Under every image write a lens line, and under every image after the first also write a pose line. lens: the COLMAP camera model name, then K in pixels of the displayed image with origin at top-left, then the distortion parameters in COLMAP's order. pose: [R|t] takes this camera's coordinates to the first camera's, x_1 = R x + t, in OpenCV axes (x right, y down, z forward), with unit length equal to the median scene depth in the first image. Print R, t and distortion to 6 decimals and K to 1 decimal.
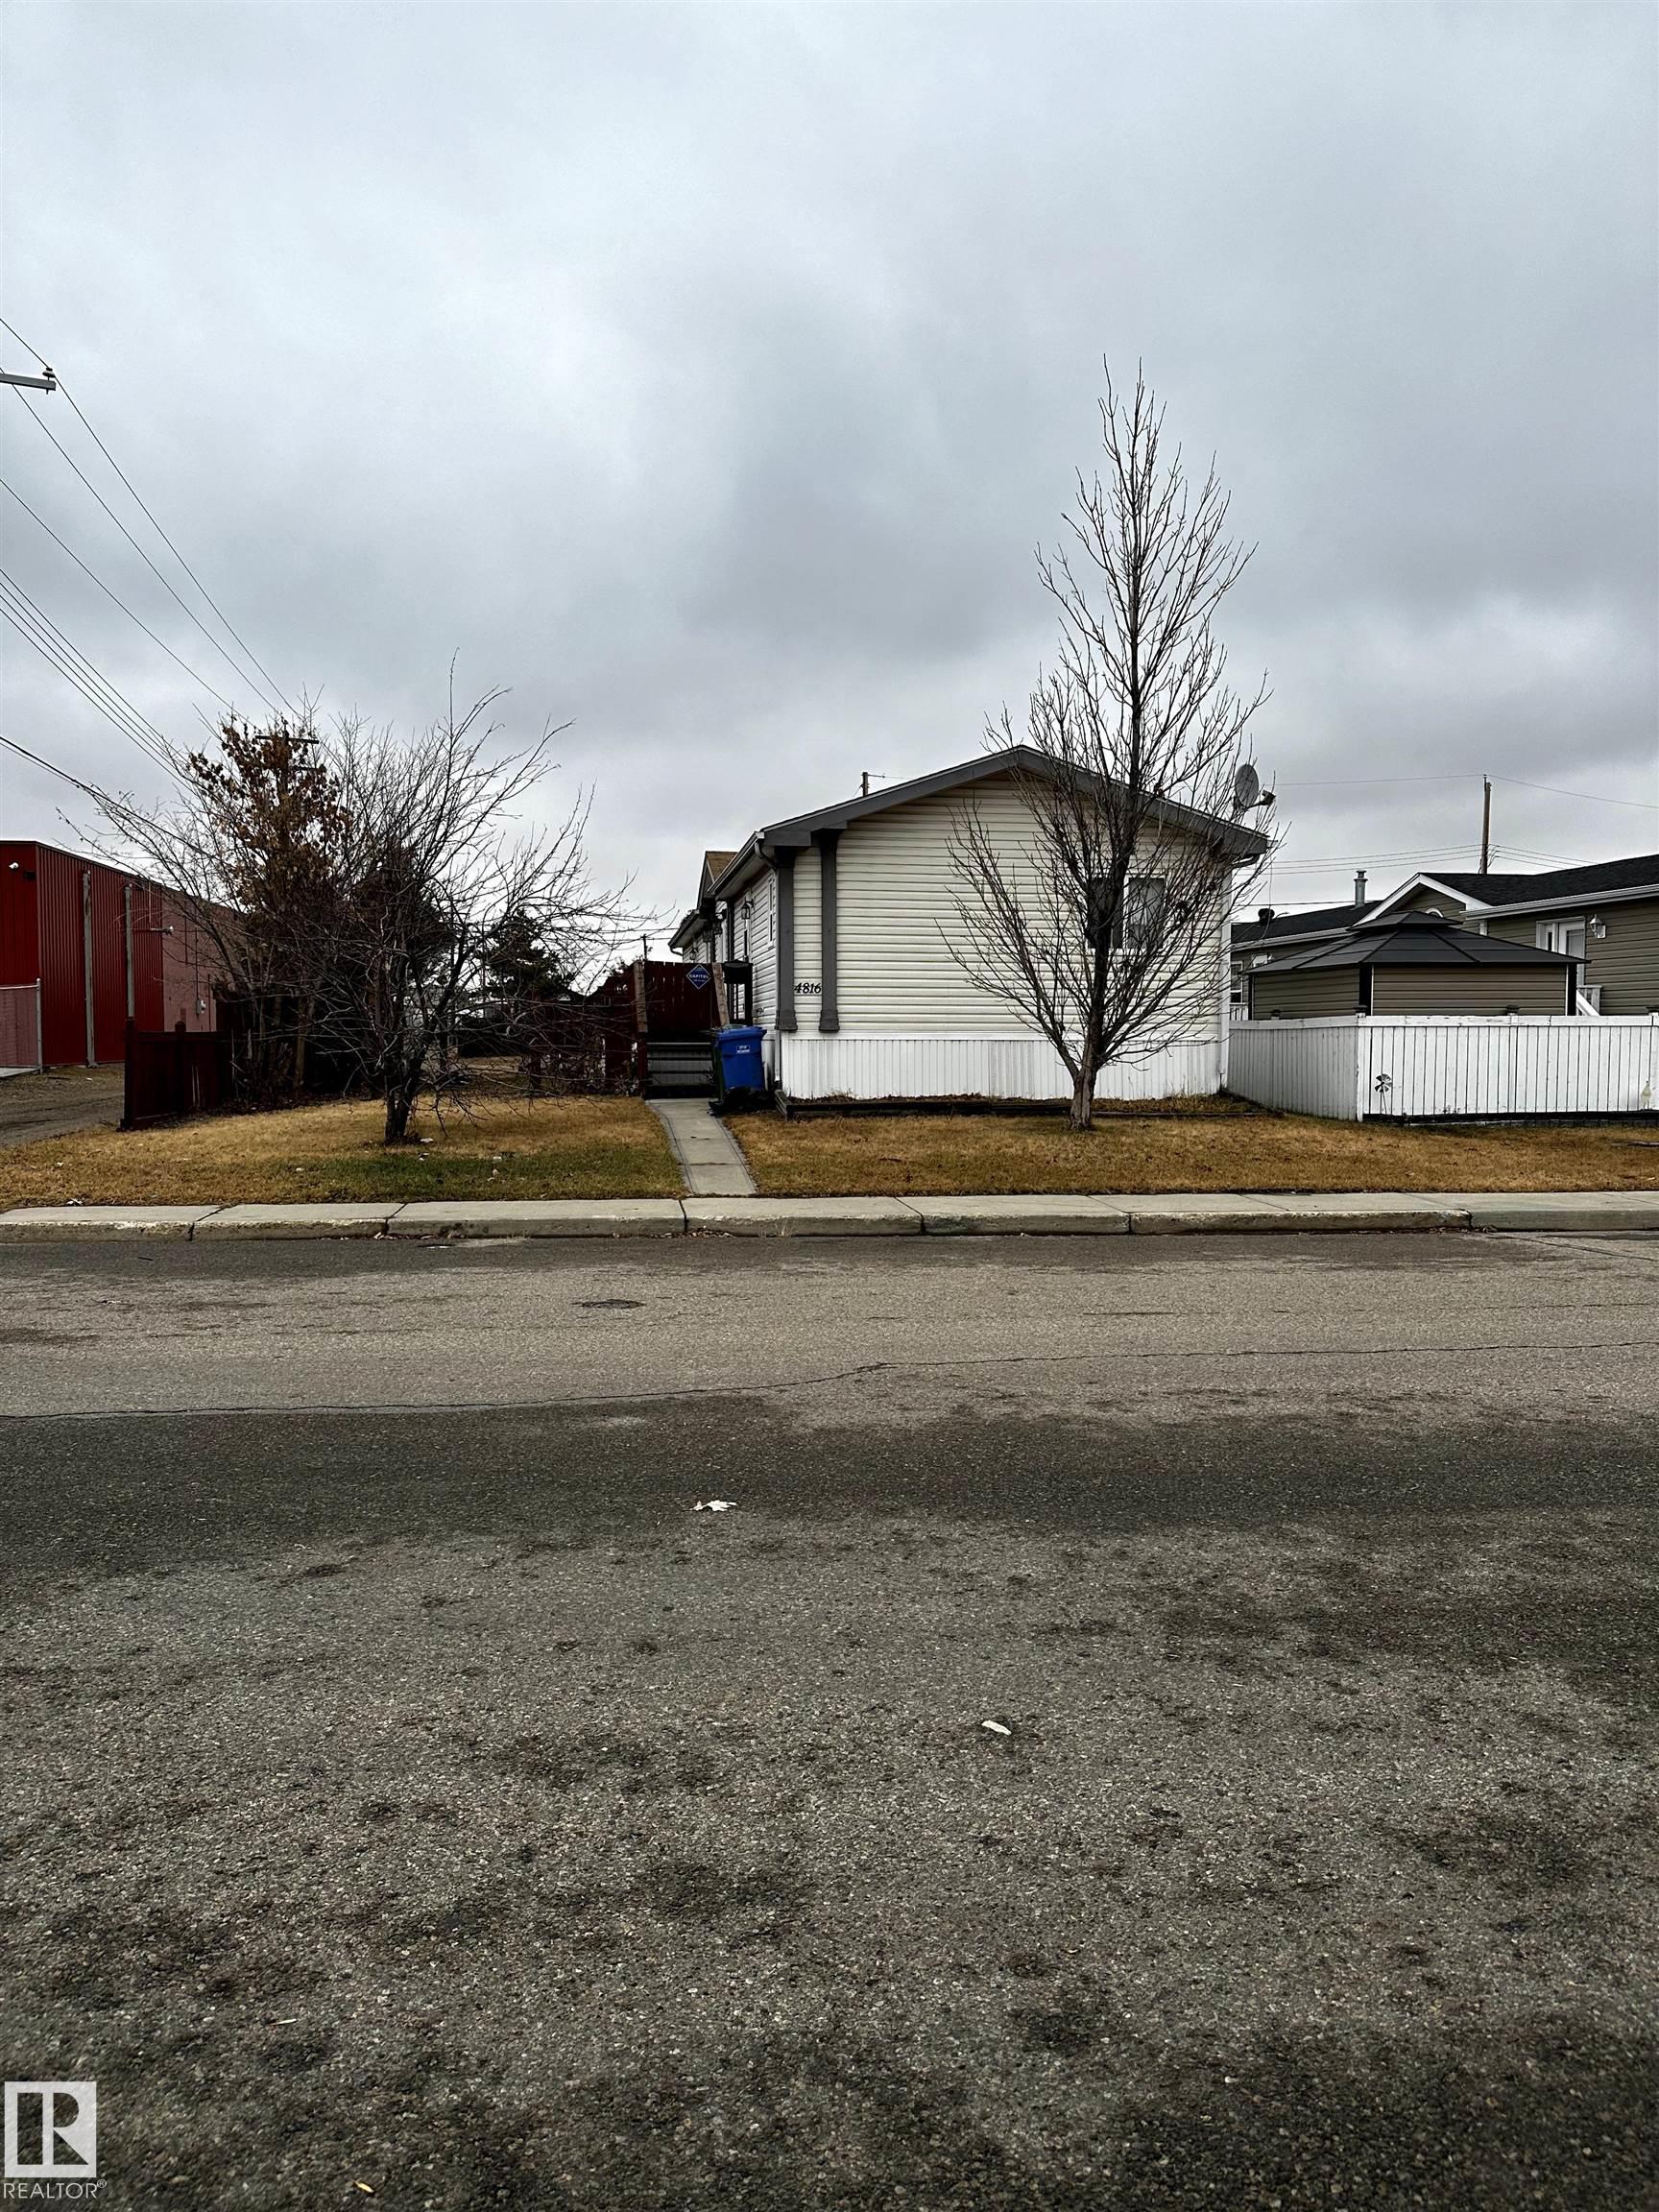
lens RADIAL K [[1543.3, 0, 807.5], [0, 1543.3, 1111.7], [0, 0, 1]] dist [0.053834, -0.071101]
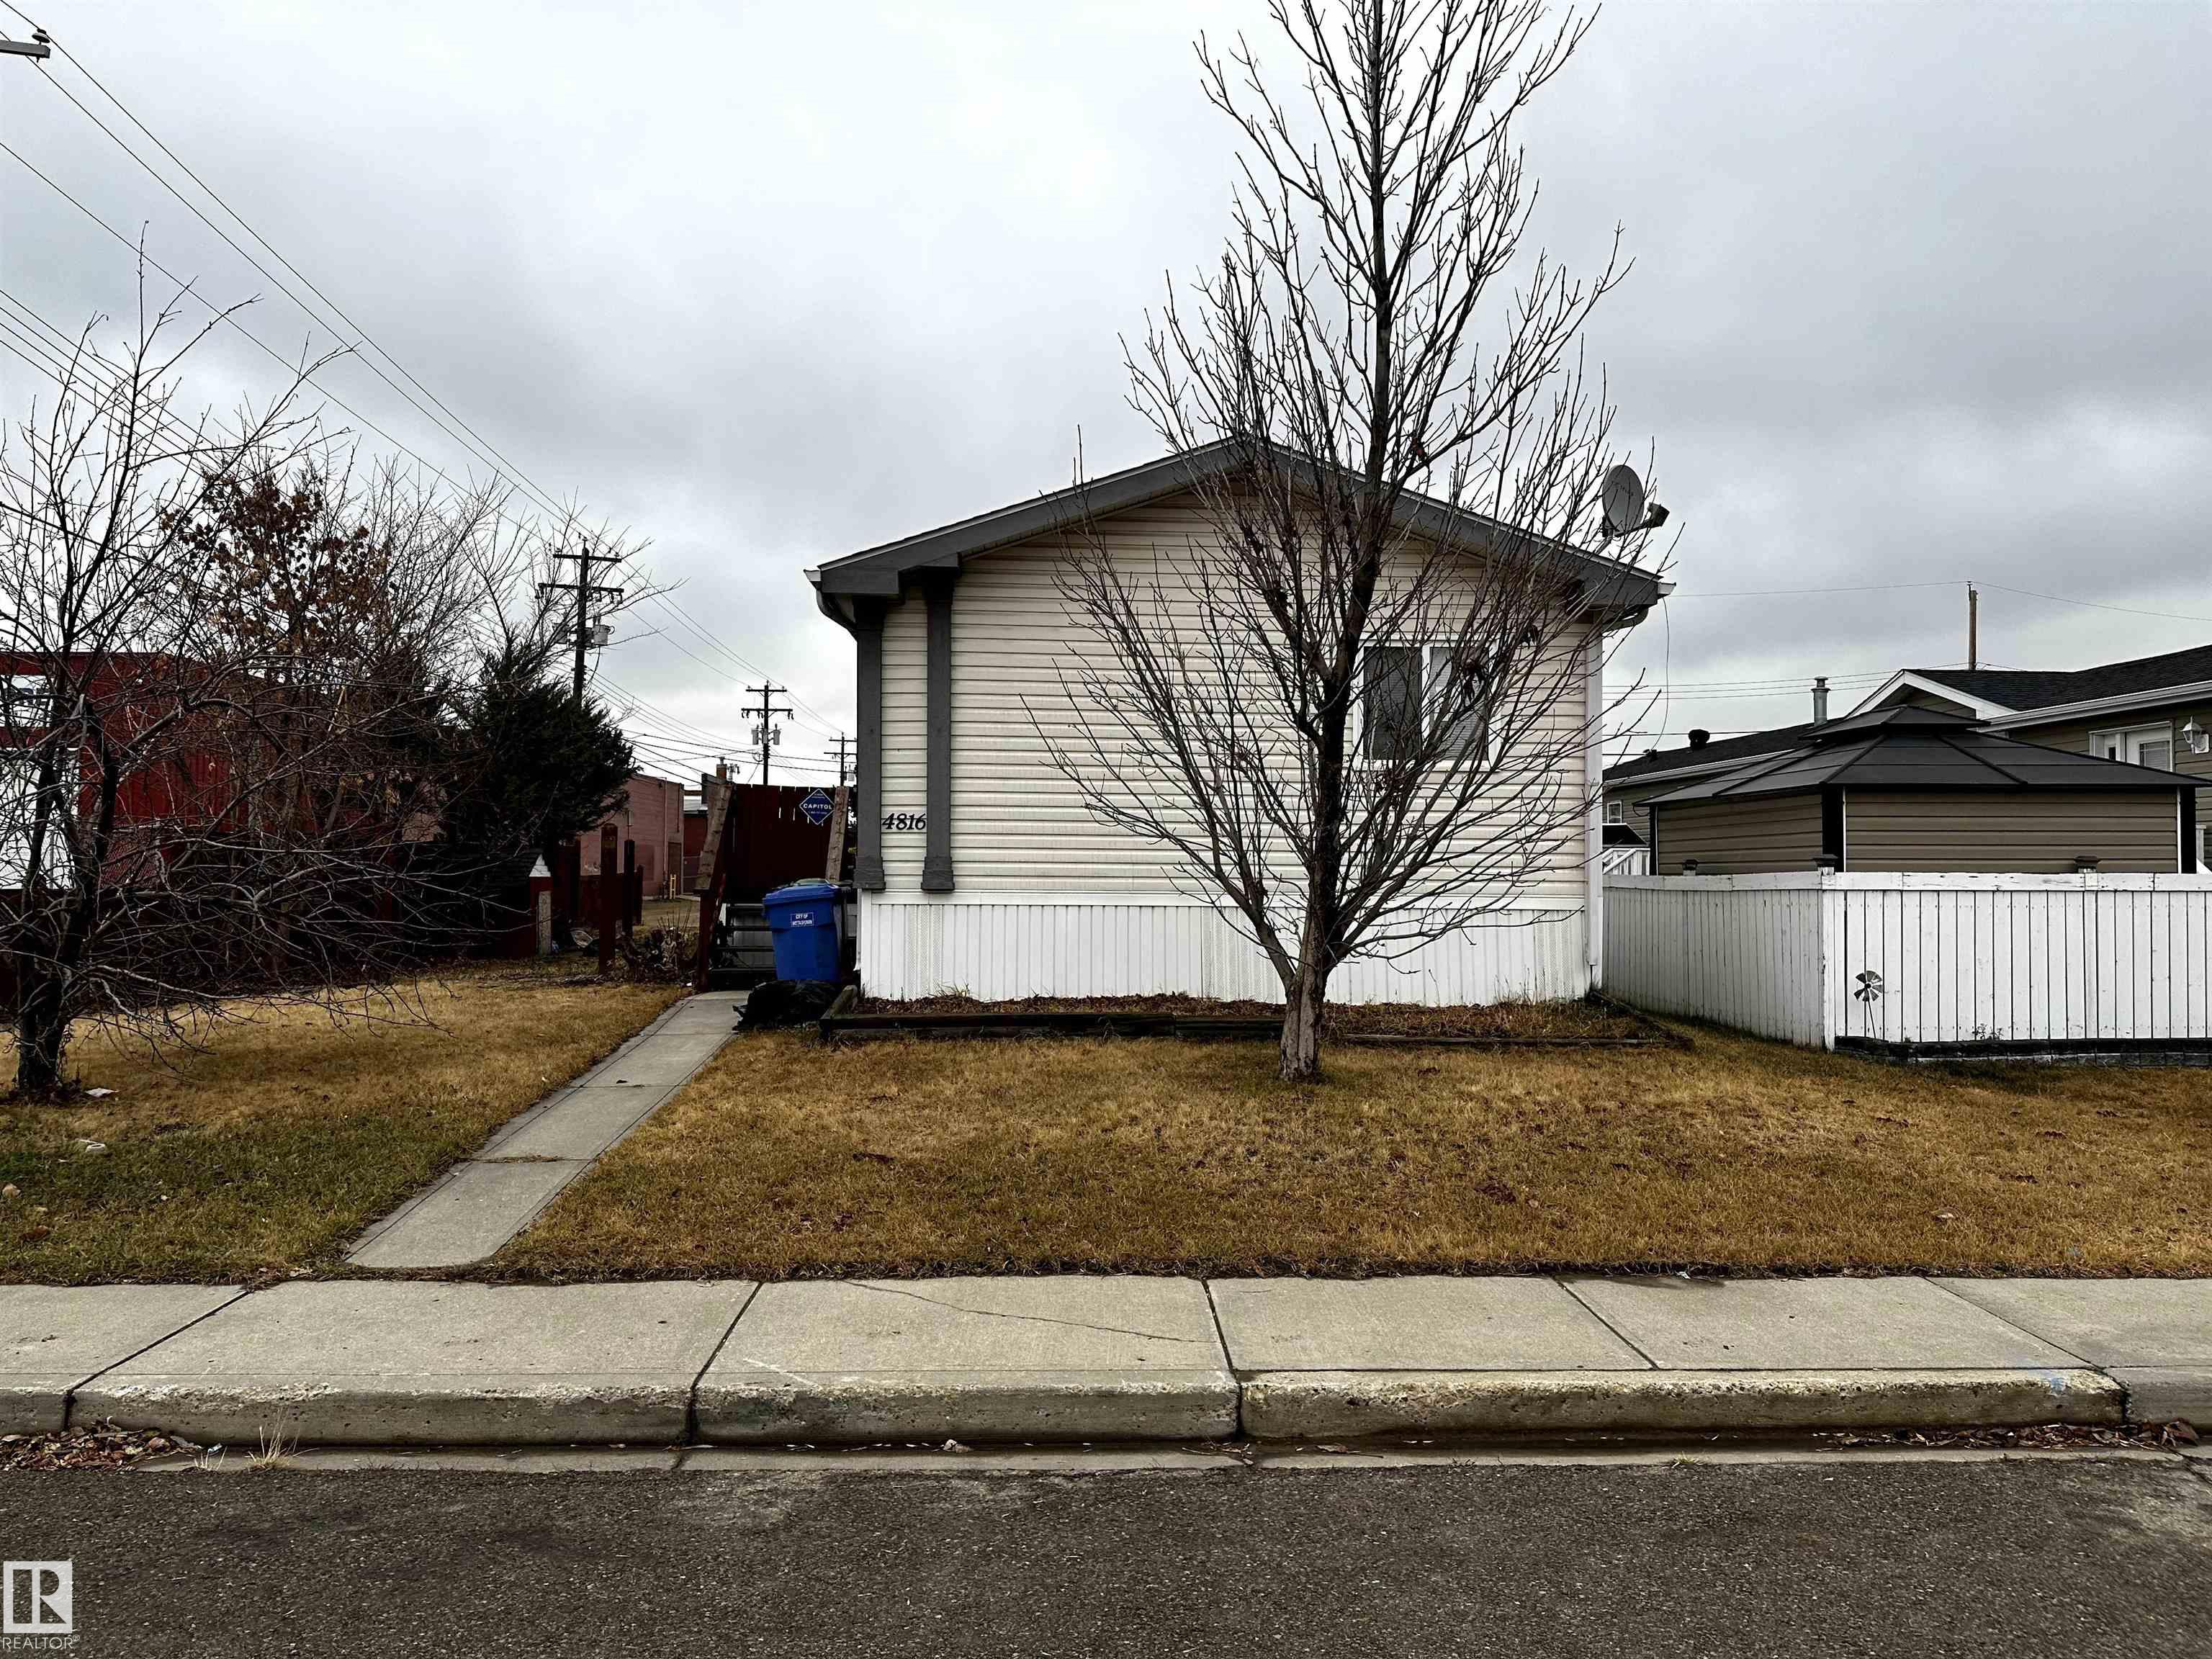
lens RADIAL K [[1543.3, 0, 1110.6], [0, 1543.3, 816.9], [0, 0, 1]] dist [0.053834, -0.071101]
pose [[0.996006, 0.003081, -0.089234, 0.138808], [-0.010825, 0.996199, -0.086430, -0.029068], [0.088628, 0.087051, 0.992254, 0.388450]]
